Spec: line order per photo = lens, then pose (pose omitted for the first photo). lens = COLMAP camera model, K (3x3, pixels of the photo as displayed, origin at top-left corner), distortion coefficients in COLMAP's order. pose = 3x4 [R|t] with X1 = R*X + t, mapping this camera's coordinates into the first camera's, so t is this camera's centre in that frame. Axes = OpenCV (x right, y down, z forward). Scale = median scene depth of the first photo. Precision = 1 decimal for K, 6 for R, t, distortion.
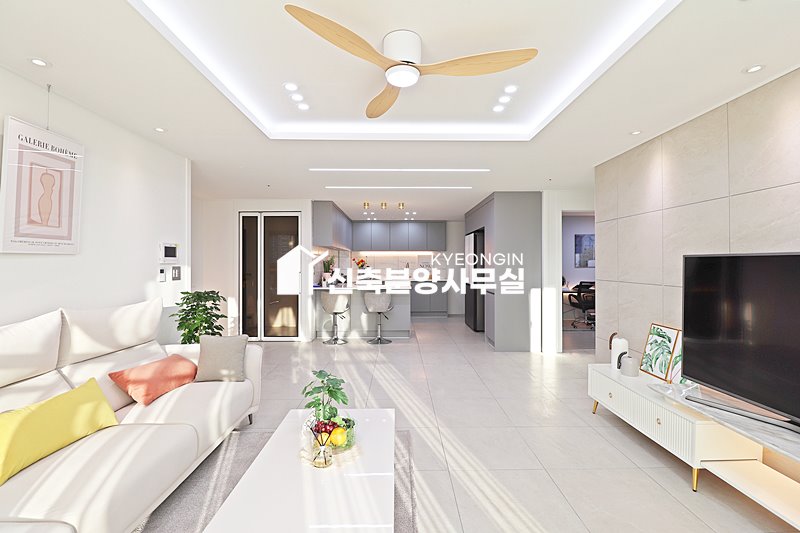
lens RADIAL K [[374.6, 0, 401.0], [0, 374.6, 262.8], [0, 0, 1]] dist [0.001800, -0.008932]
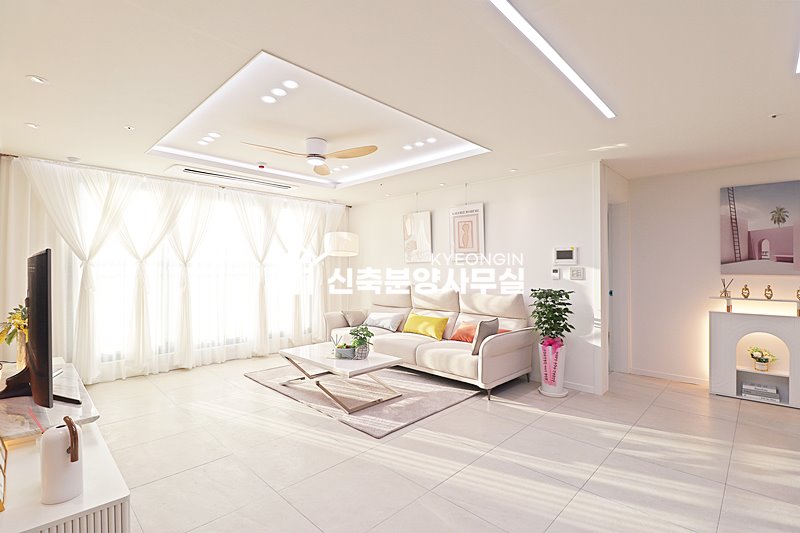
lens RADIAL K [[372.6, 0, 404.8], [0, 372.6, 258.6], [0, 0, 1]] dist [-0.001665, -0.000185]
pose [[-0.696221, -0.016725, -0.717633, 0.520975], [-0.000339, 0.999736, -0.022971, 0.008546], [0.717828, -0.015750, -0.696043, 1.329376]]
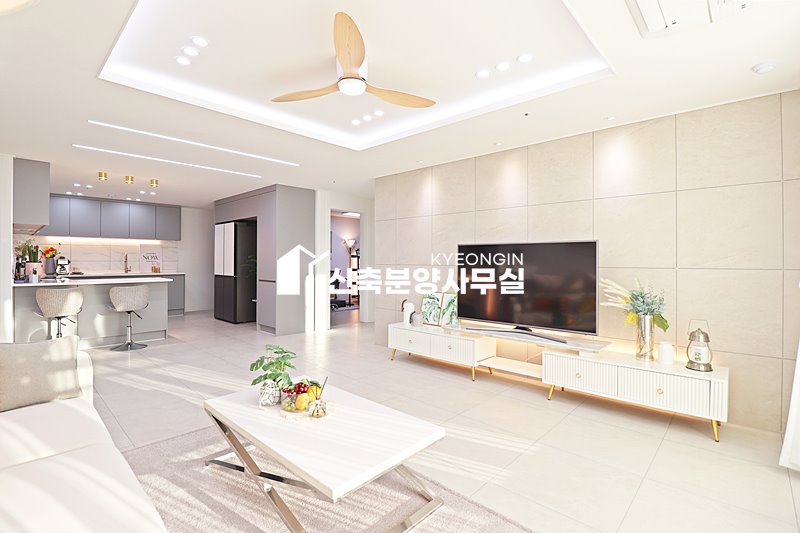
lens RADIAL K [[378.7, 0, 403.2], [0, 378.7, 260.0], [0, 0, 1]] dist [-0.003127, -0.010610]
pose [[0.687381, 0.003562, 0.726288, -0.399223], [-0.003884, 0.999992, -0.001228, 0.033331], [-0.726286, -0.001977, 0.687389, 0.019253]]
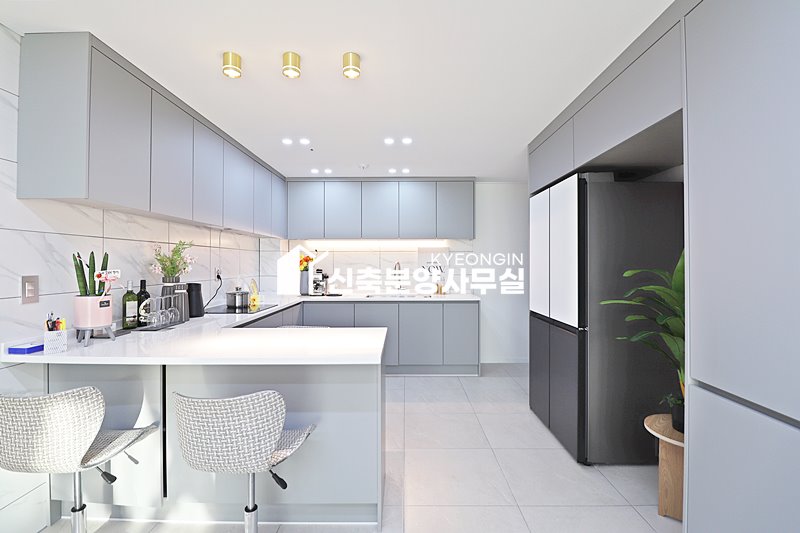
lens RADIAL K [[368.3, 0, 404.6], [0, 368.3, 262.1], [0, 0, 1]] dist [-0.012603, -0.000429]
pose [[0.999945, -0.001067, -0.010462, 0.078716], [0.001038, 0.999996, -0.002775, 0.000945], [0.010465, 0.002764, 0.999941, 1.243405]]
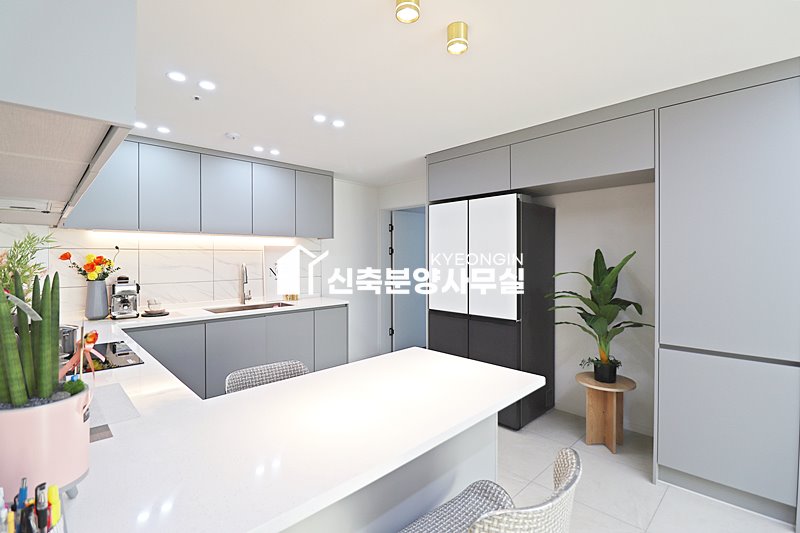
lens RADIAL K [[373.1, 0, 395.5], [0, 373.1, 261.9], [0, 0, 1]] dist [-0.002118, -0.000397]
pose [[0.724480, -0.009334, 0.689233, -0.343252], [0.001773, 0.999930, 0.011678, -0.018467], [-0.689294, -0.007238, 0.724446, 1.479455]]
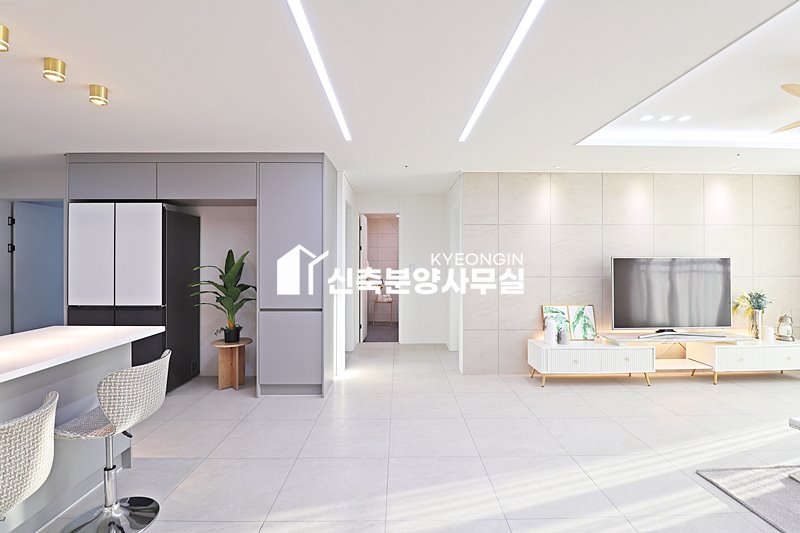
lens RADIAL K [[378.7, 0, 403.2], [0, 378.7, 260.0], [0, 0, 1]] dist [-0.003127, -0.010610]
pose [[-0.013568, 0.000910, 0.999908, -0.598243], [0.000519, 0.999999, -0.000903, -0.003682], [-0.999908, 0.000507, -0.013569, 1.266130]]
